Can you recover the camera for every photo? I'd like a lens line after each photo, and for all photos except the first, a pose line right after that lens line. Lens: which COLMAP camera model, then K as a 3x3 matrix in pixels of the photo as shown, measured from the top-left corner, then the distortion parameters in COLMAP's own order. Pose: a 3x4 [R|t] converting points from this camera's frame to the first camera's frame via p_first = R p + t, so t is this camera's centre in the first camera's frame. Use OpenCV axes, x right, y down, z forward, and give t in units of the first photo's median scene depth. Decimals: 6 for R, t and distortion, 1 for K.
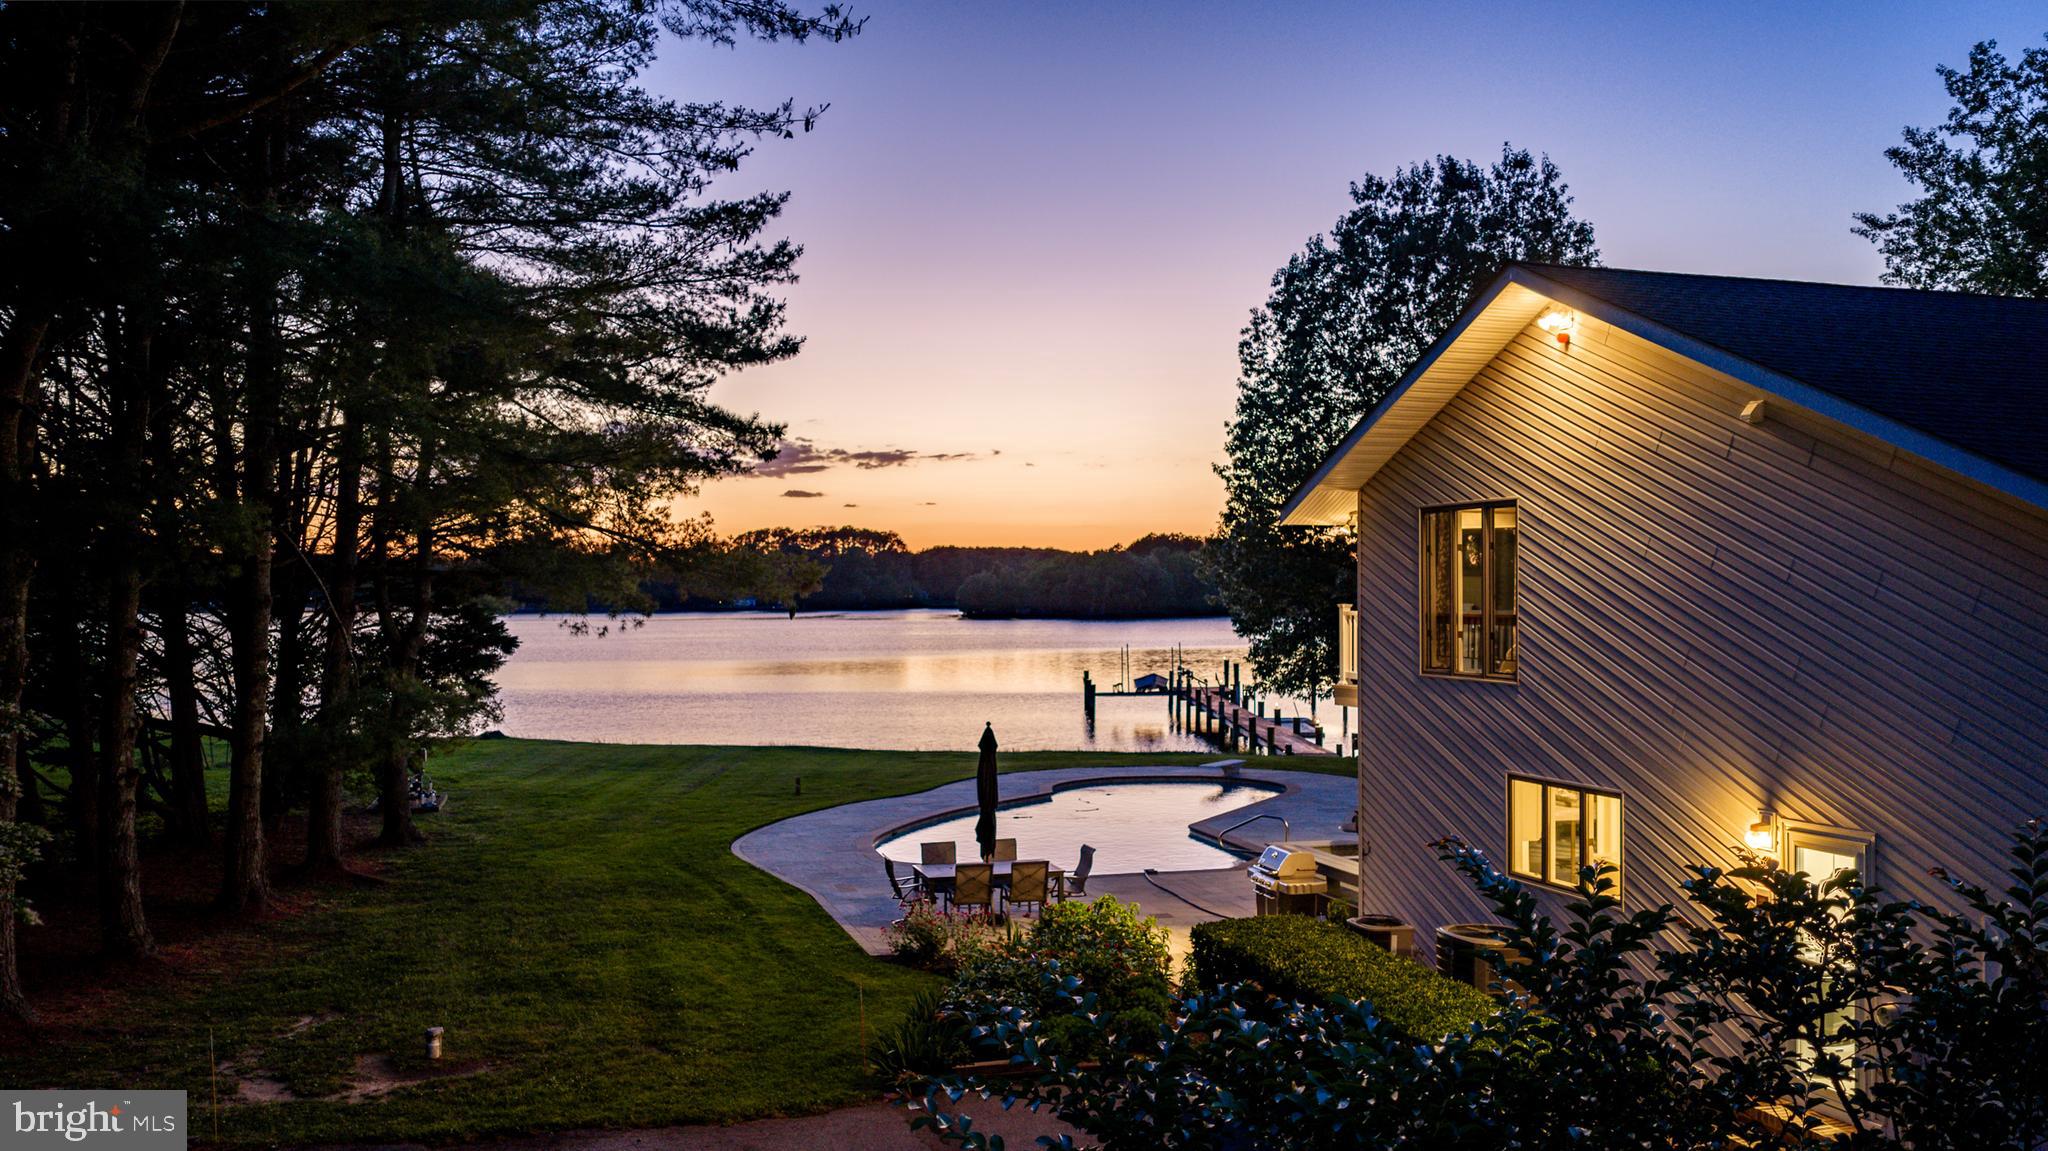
lens RADIAL K [[1686.3, 0, 1024.0], [0, 1686.3, 575.5], [0, 0, 1]] dist [0.019592, -0.058602]
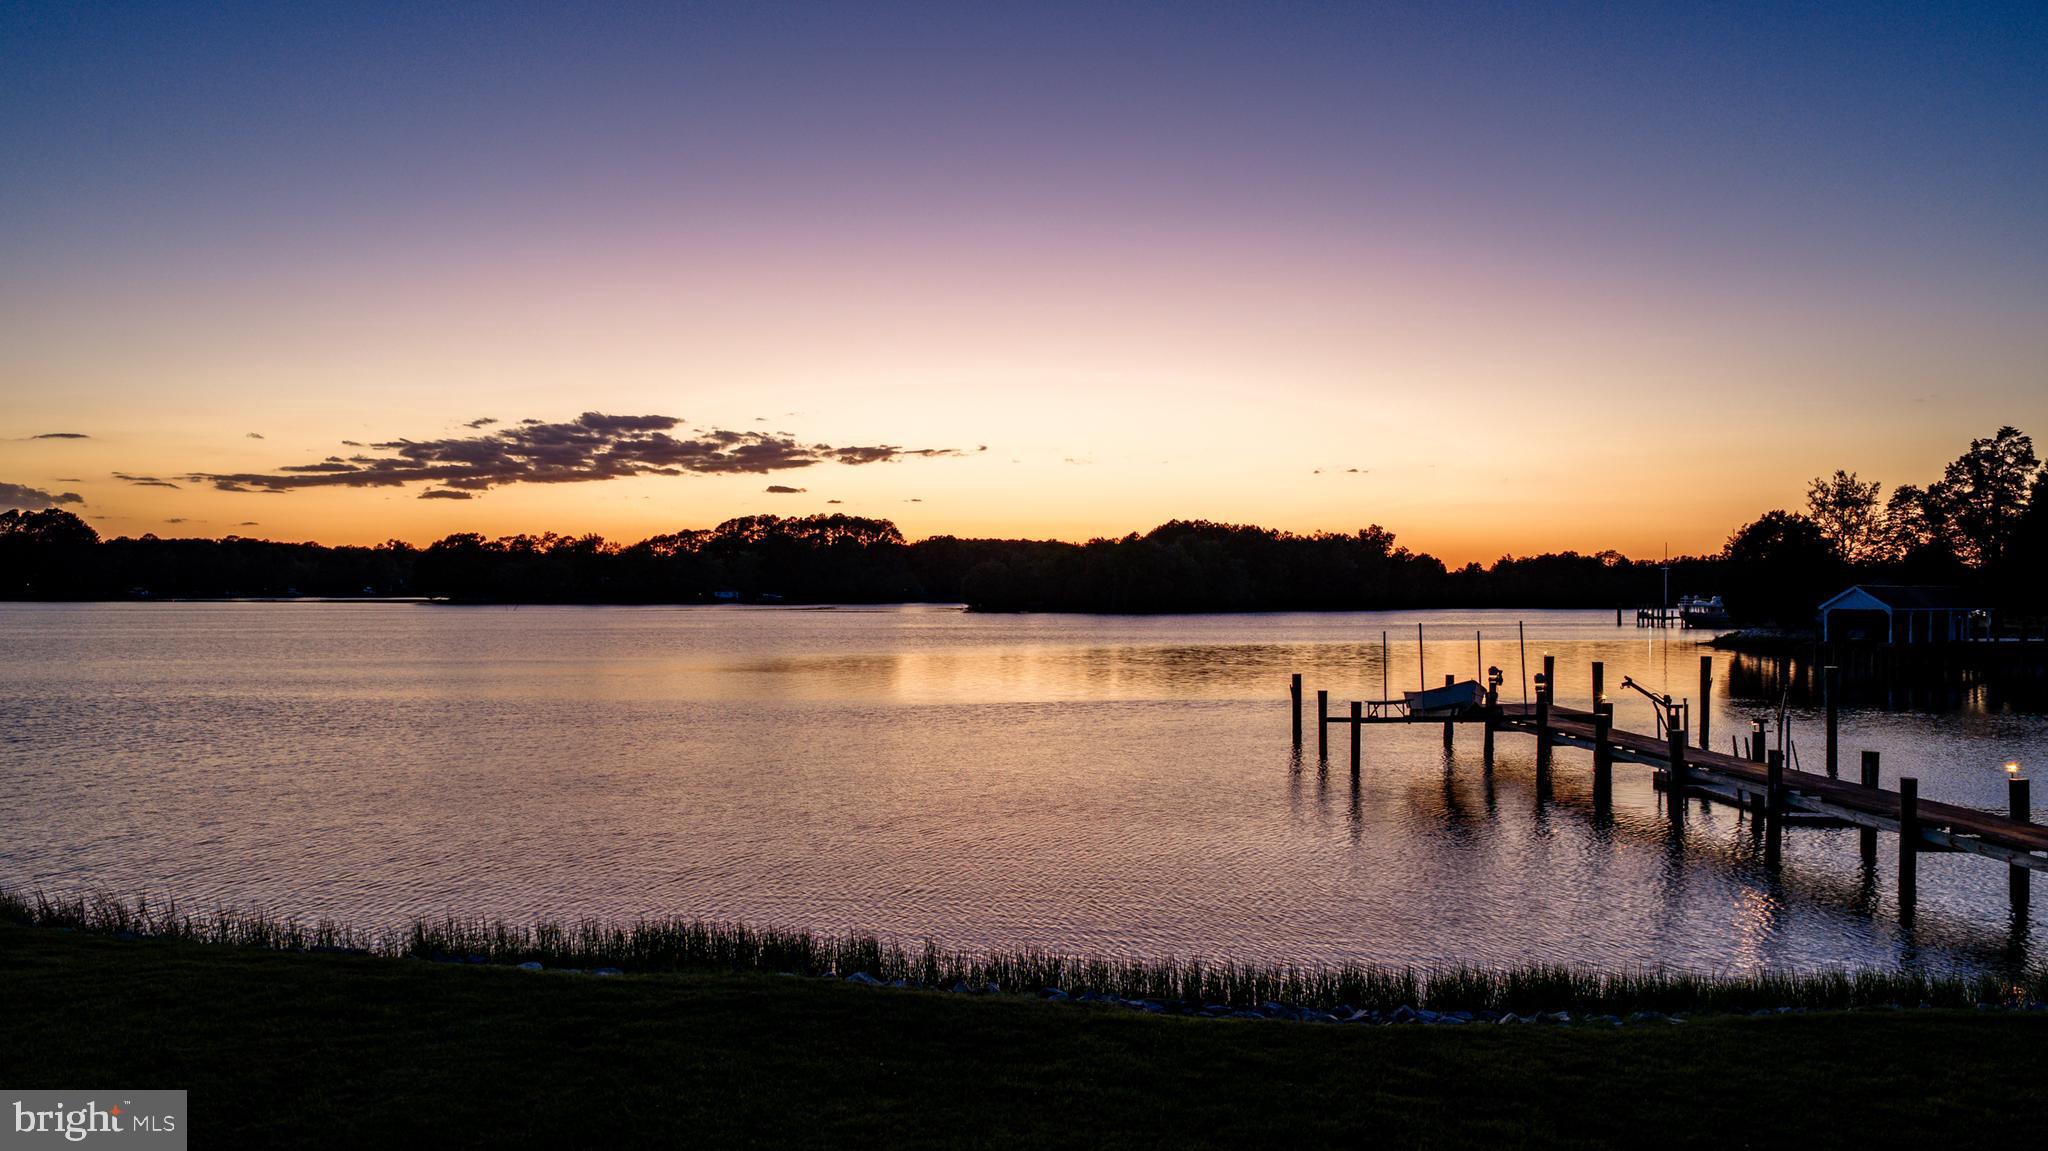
lens RADIAL K [[1705.3, 0, 1024.0], [0, 1705.3, 575.5], [0, 0, 1]] dist [0.025318, -0.056544]
pose [[0.999970, 0.005688, 0.005165, -0.020192], [-0.005693, 0.999983, 0.001007, 0.009115], [-0.005159, -0.001036, 0.999986, 0.168524]]
